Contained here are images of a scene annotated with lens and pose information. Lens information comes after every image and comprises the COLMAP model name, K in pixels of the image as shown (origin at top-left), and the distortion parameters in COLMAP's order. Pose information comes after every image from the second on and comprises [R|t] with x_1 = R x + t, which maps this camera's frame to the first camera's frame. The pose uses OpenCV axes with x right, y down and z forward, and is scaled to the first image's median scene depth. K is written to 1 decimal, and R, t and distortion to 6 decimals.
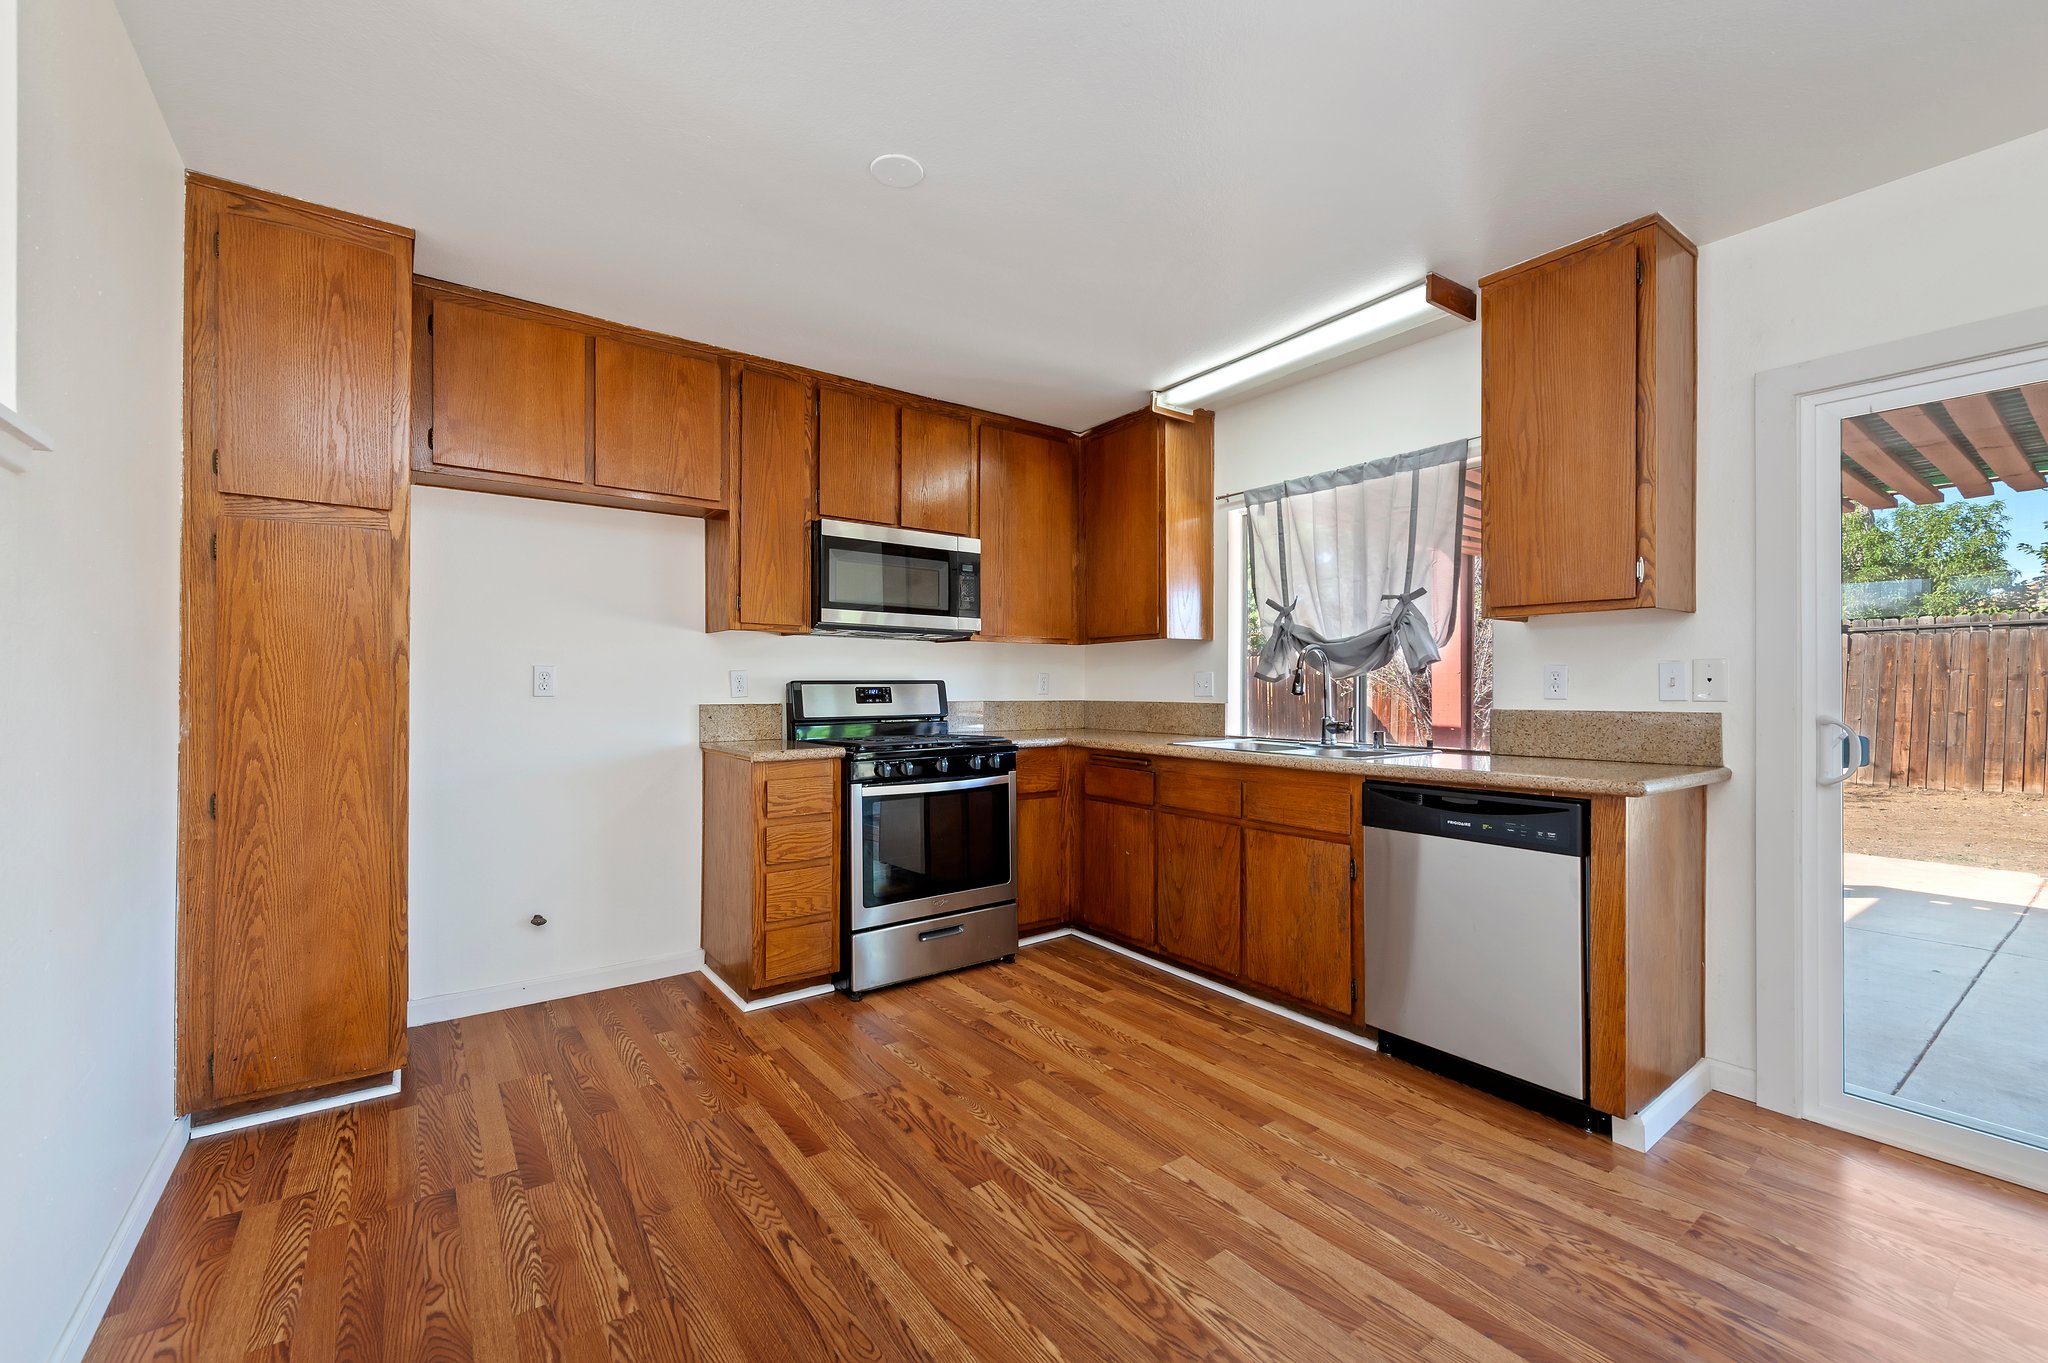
lens RADIAL K [[822.7, 0, 1013.2], [0, 822.7, 684.5], [0, 0, 1]] dist [0.013699, -0.004901]
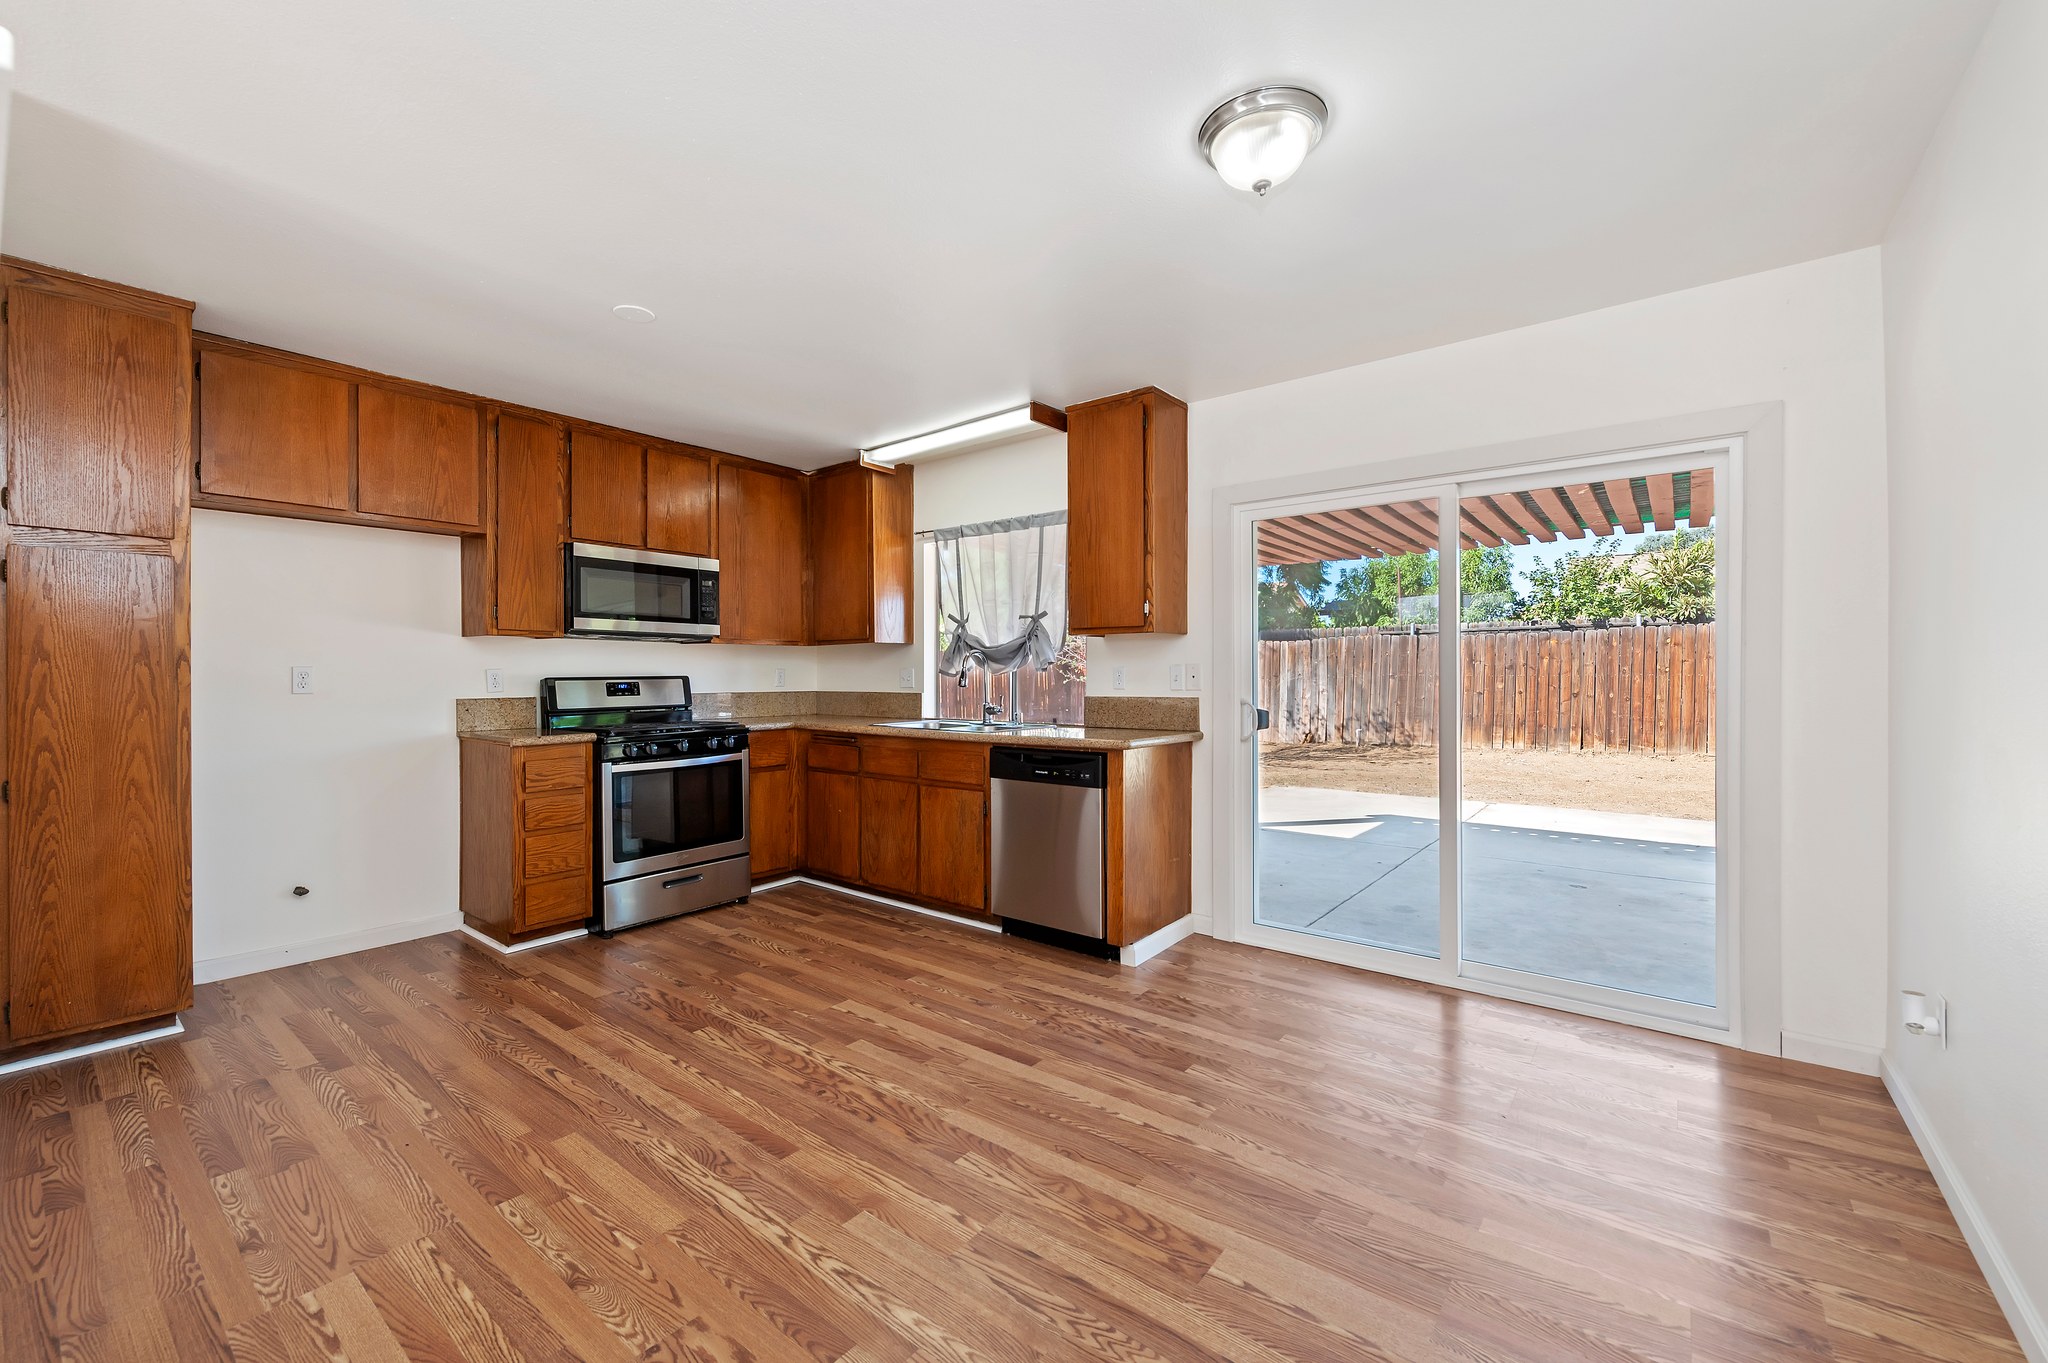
lens RADIAL K [[808.4, 0, 1004.1], [0, 808.4, 676.6], [0, 0, 1]] dist [0.013547, -0.006050]
pose [[0.966038, -0.004715, 0.258358, 0.069905], [0.003147, 0.999974, 0.006482, -0.013232], [-0.258381, -0.005449, 0.966028, -0.321757]]
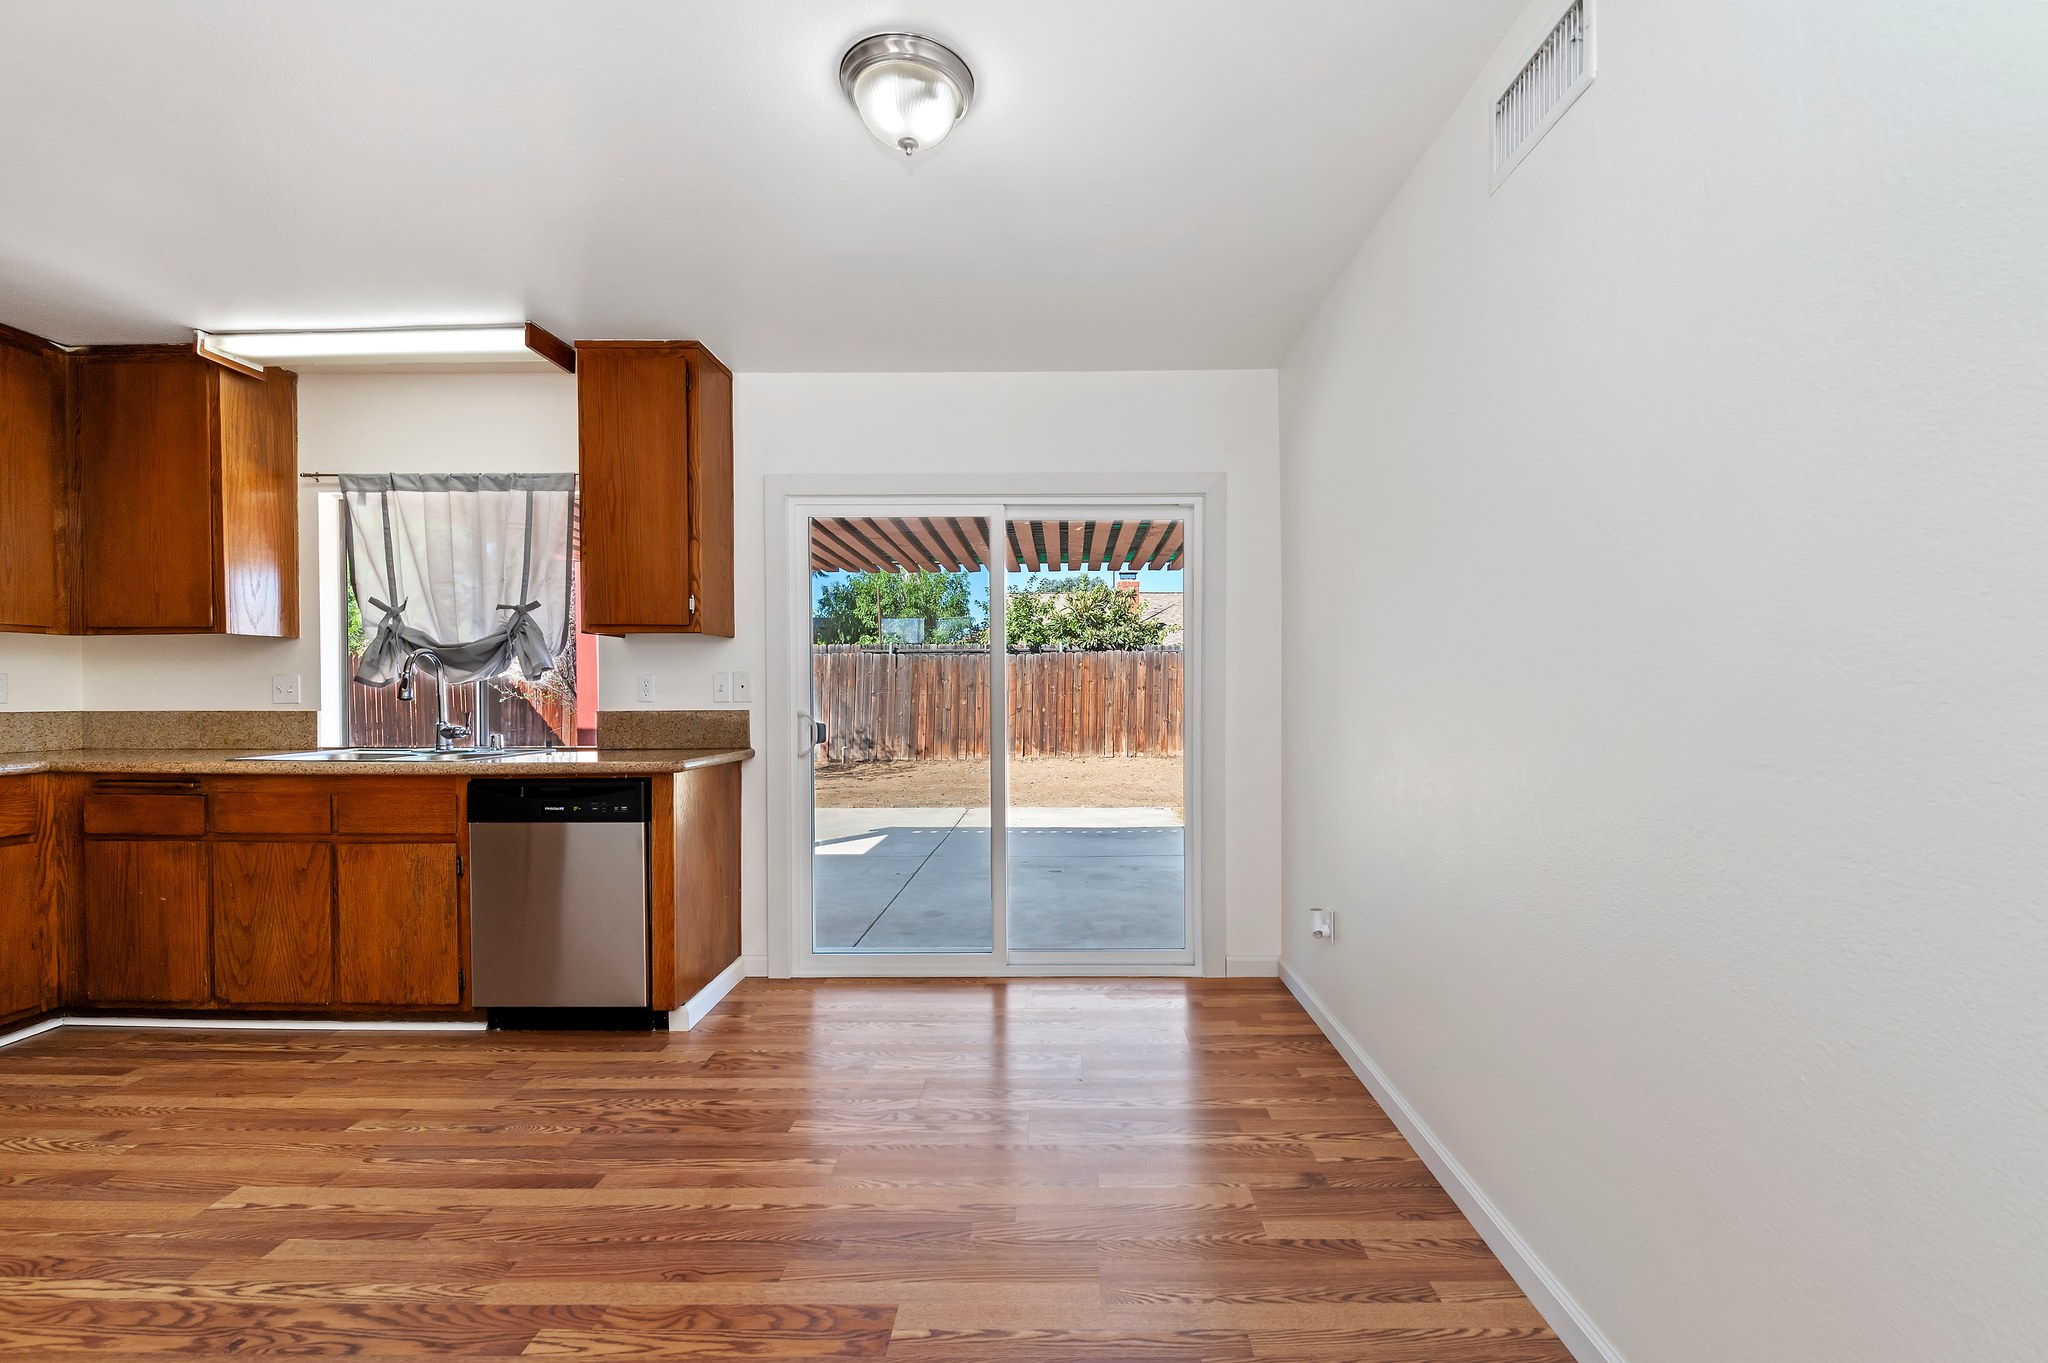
lens RADIAL K [[856.5, 0, 1039.5], [0, 856.5, 707.1], [0, 0, 1]] dist [-0.005239, -0.001530]
pose [[0.600983, -0.015550, 0.799110, -0.008399], [-0.000587, 0.999802, 0.019896, 0.000045], [-0.799261, -0.012426, 0.600855, -0.209323]]
